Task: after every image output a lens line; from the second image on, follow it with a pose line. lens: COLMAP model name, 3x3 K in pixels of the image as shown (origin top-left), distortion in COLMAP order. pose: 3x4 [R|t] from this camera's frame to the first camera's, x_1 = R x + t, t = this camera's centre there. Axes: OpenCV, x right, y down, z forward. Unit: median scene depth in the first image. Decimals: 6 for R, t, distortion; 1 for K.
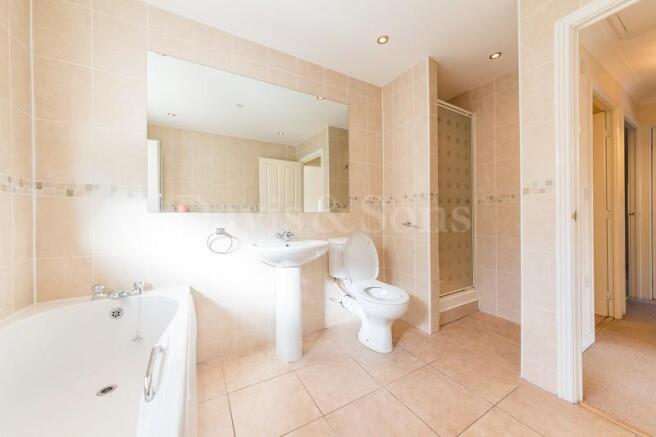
lens RADIAL K [[230.8, 0, 328.2], [0, 230.8, 215.6], [0, 0, 1]] dist [-0.000375, -0.000084]
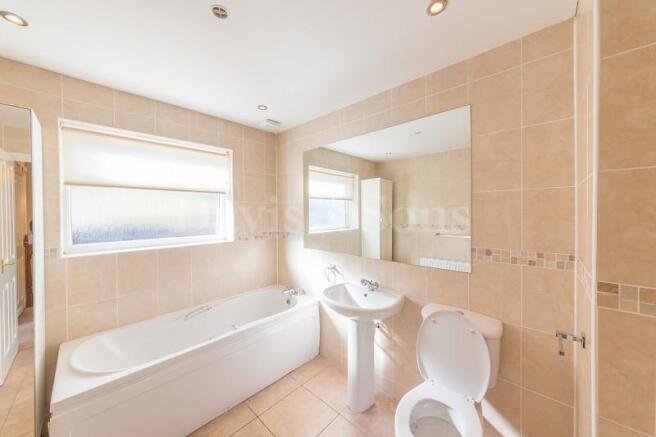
lens RADIAL K [[230.8, 0, 328.2], [0, 230.8, 215.6], [0, 0, 1]] dist [-0.000375, -0.000084]
pose [[0.305975, 0.016955, -0.951888, 0.762843], [0.005662, 0.999791, 0.019629, -0.248461], [0.952023, -0.011396, 0.305816, 0.570222]]
